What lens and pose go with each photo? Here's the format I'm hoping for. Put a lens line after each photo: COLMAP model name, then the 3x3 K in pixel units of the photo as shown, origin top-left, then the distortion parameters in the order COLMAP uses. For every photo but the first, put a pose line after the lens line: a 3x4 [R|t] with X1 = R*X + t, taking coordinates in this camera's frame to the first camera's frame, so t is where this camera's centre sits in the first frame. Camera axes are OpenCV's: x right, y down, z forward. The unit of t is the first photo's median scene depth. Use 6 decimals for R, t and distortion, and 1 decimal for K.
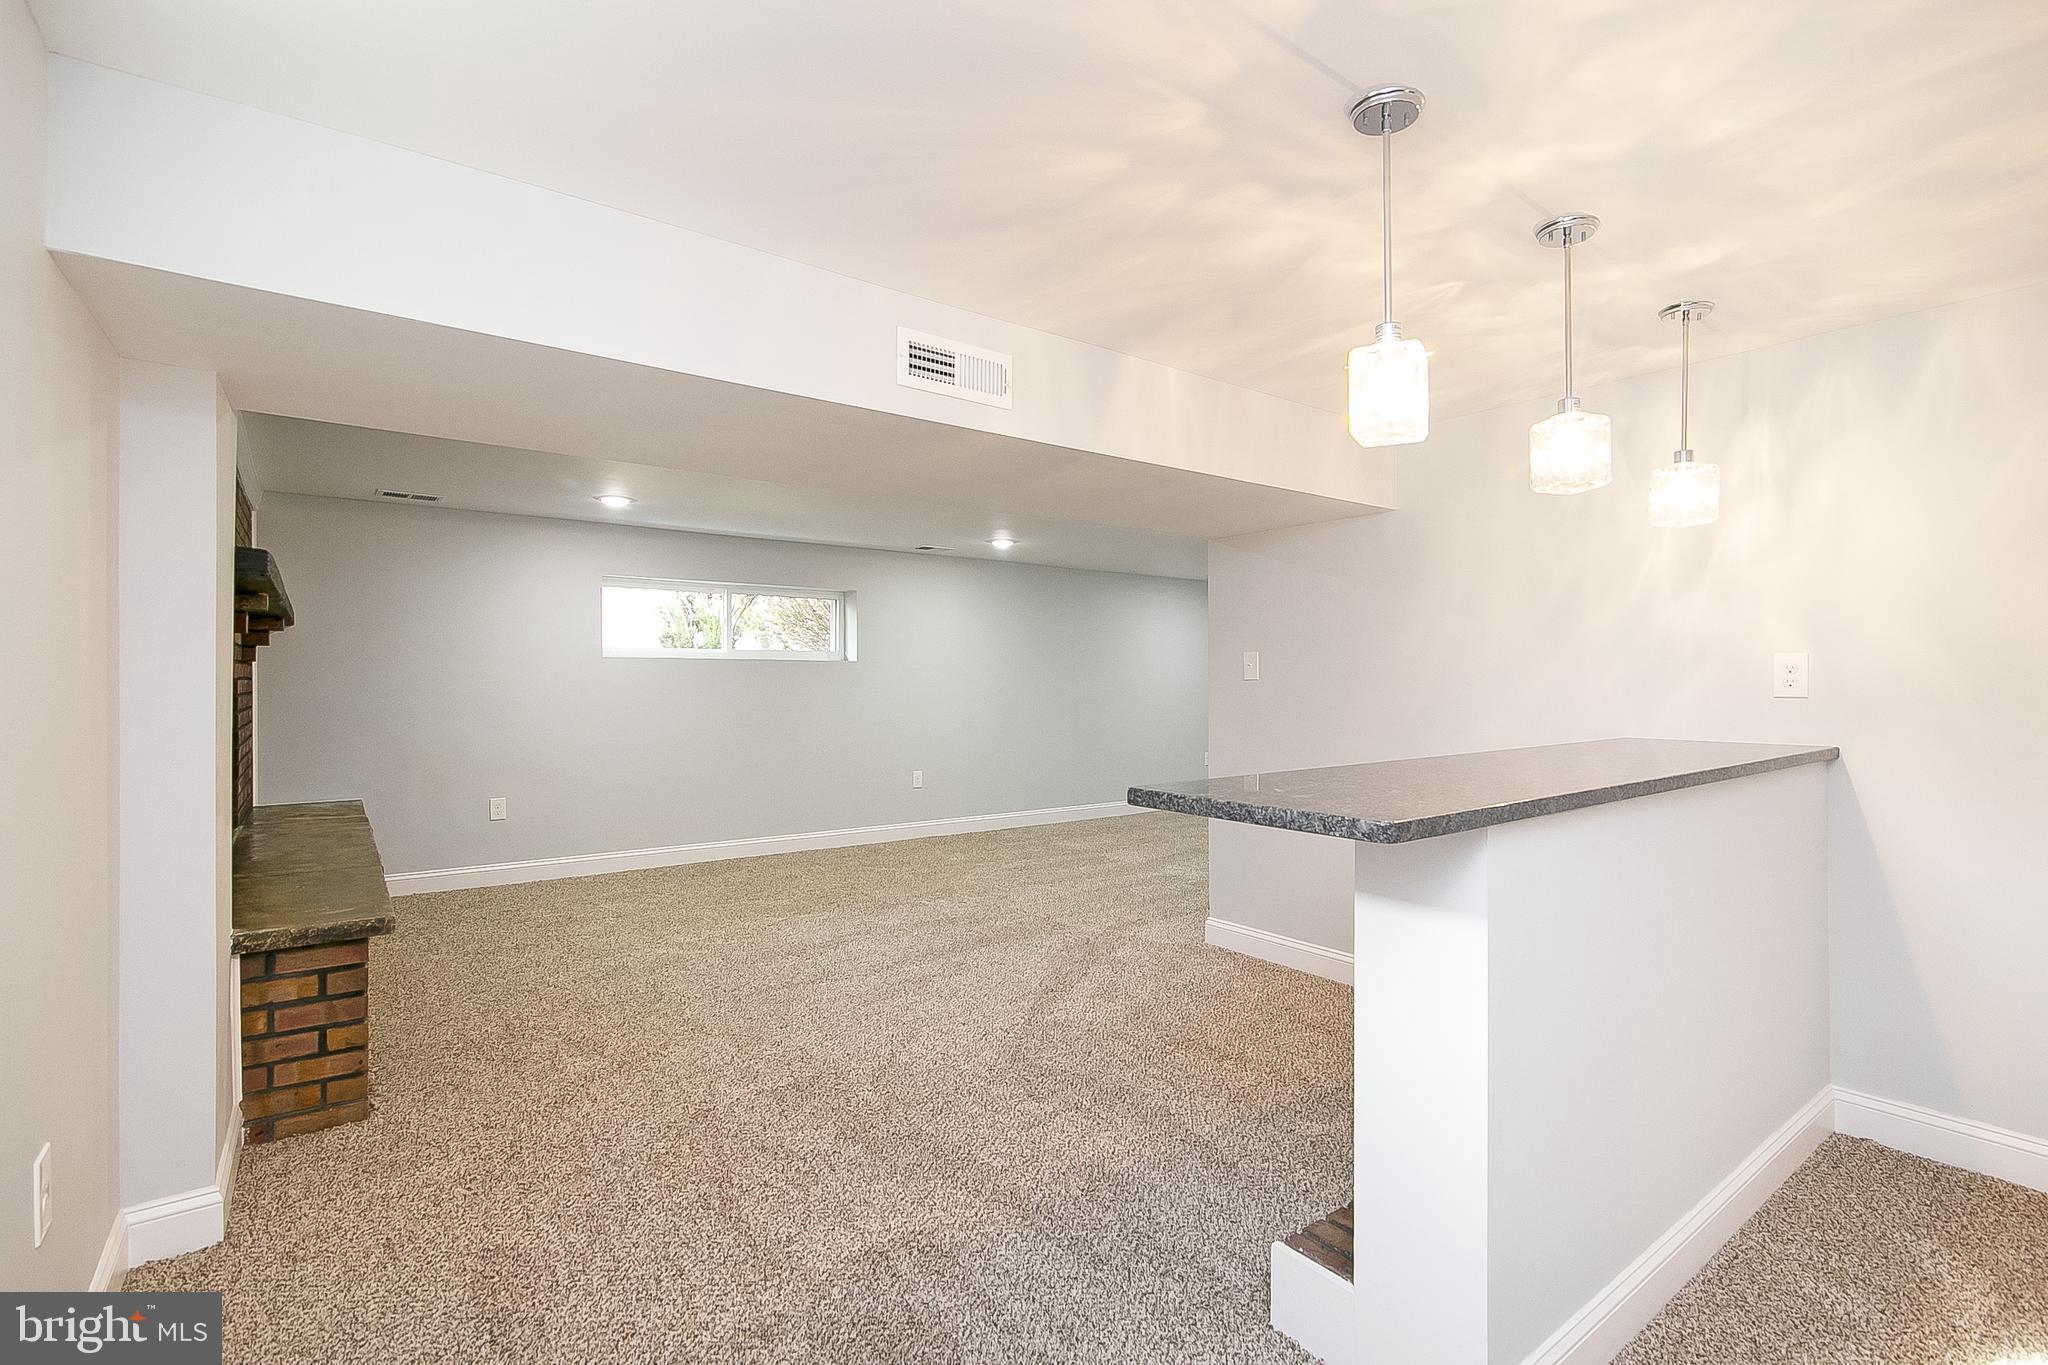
lens RADIAL K [[940.8, 0, 1028.2], [0, 940.8, 681.3], [0, 0, 1]] dist [-0.008747, 0.001422]
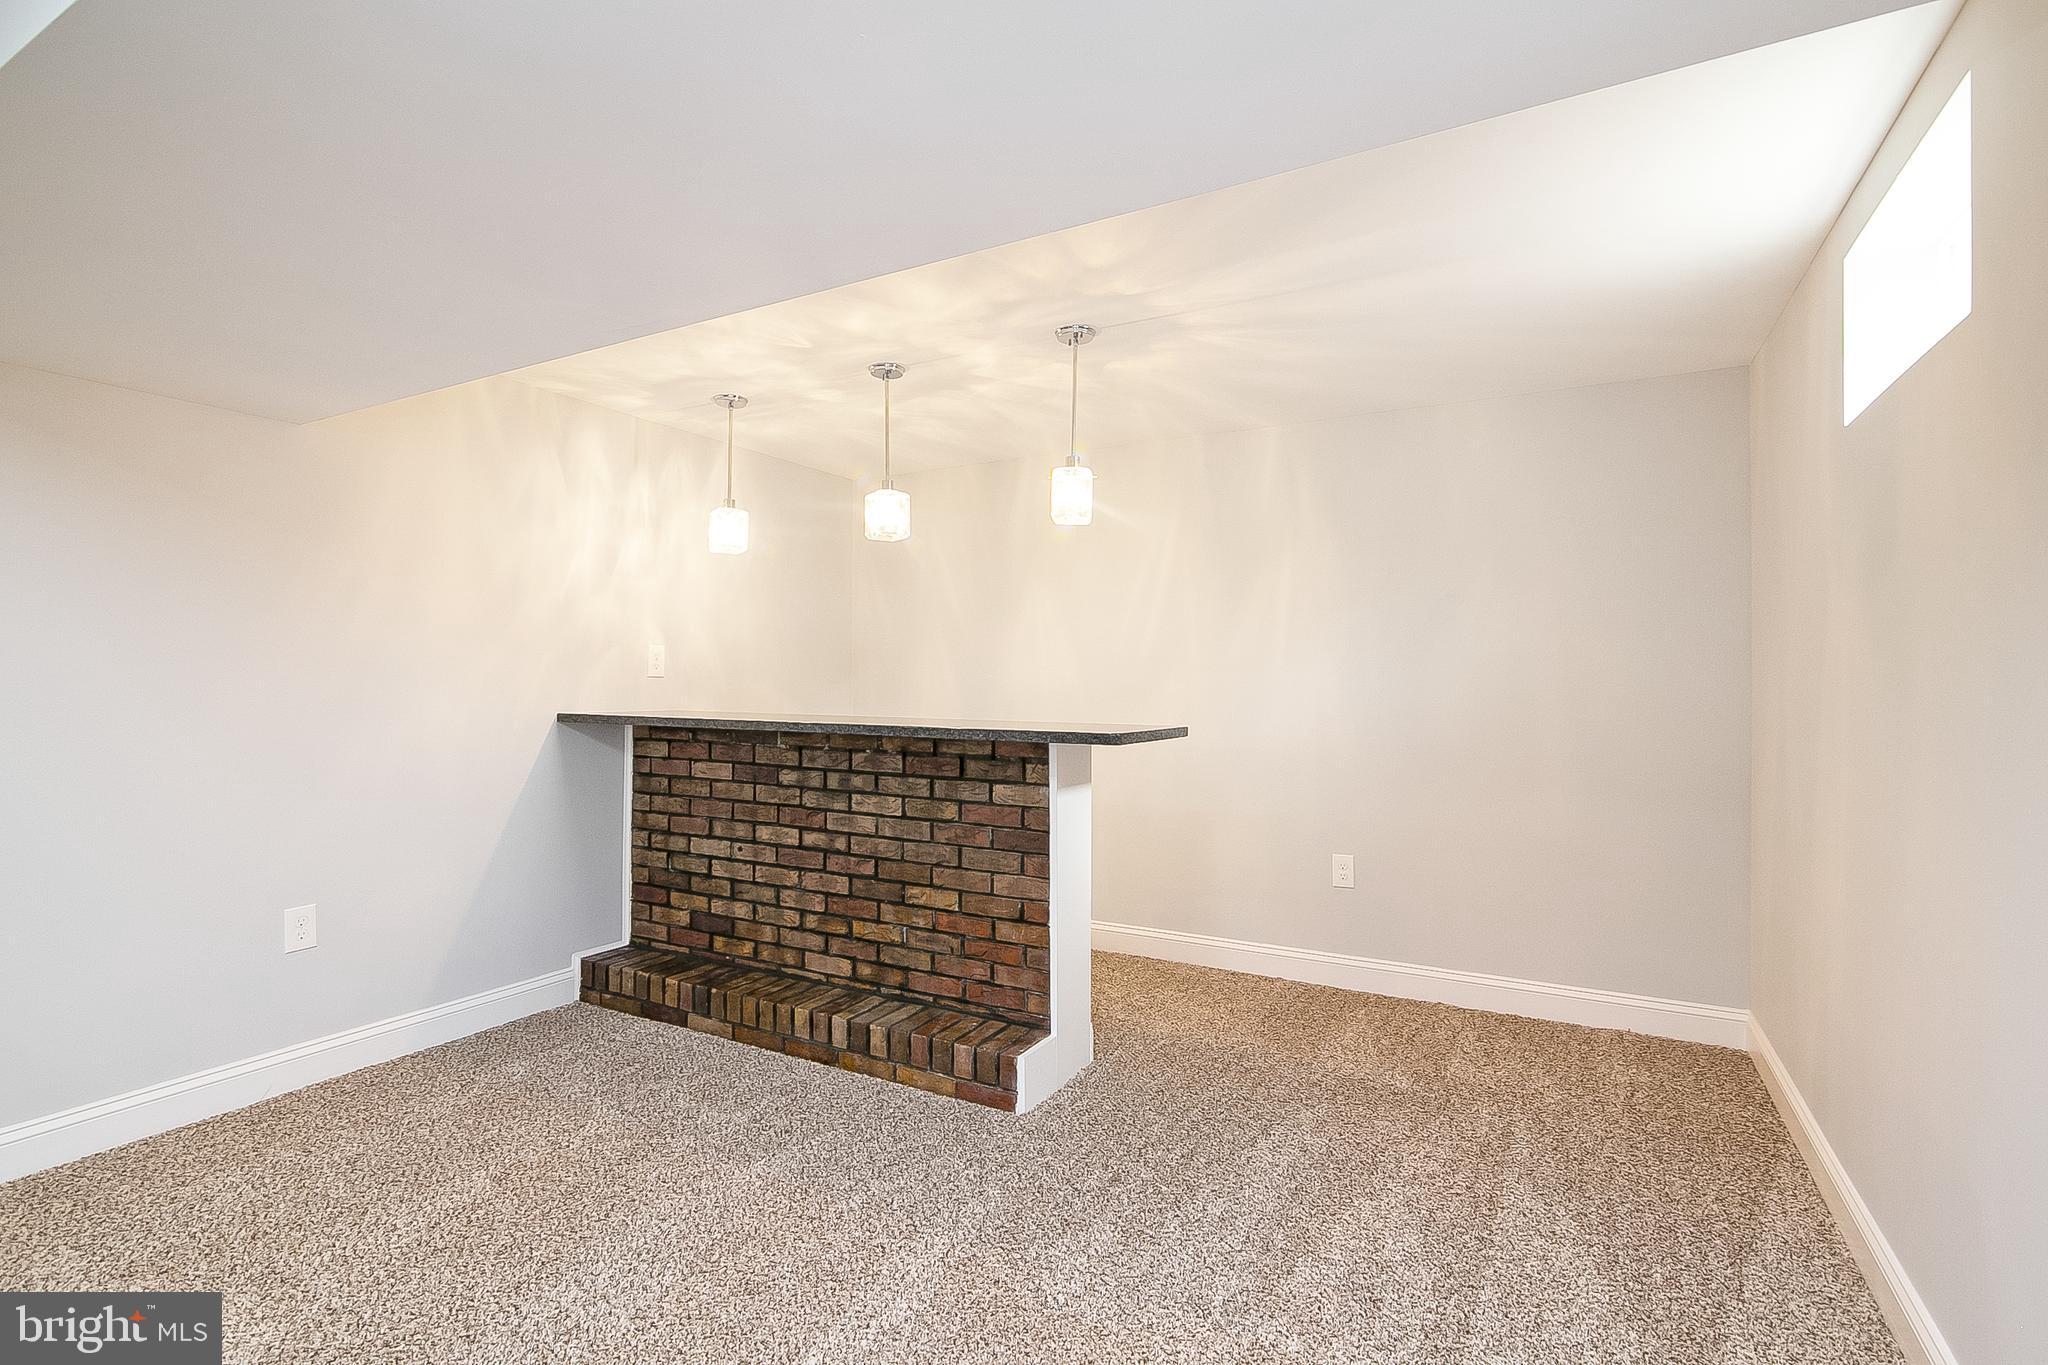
lens RADIAL K [[940.8, 0, 1028.6], [0, 940.8, 674.2], [0, 0, 1]] dist [-0.008747, 0.001422]
pose [[-0.417553, -0.008197, 0.908615, -0.777418], [-0.001773, 0.999965, 0.008207, 0.000141], [-0.908651, 0.001816, -0.417553, 1.215959]]
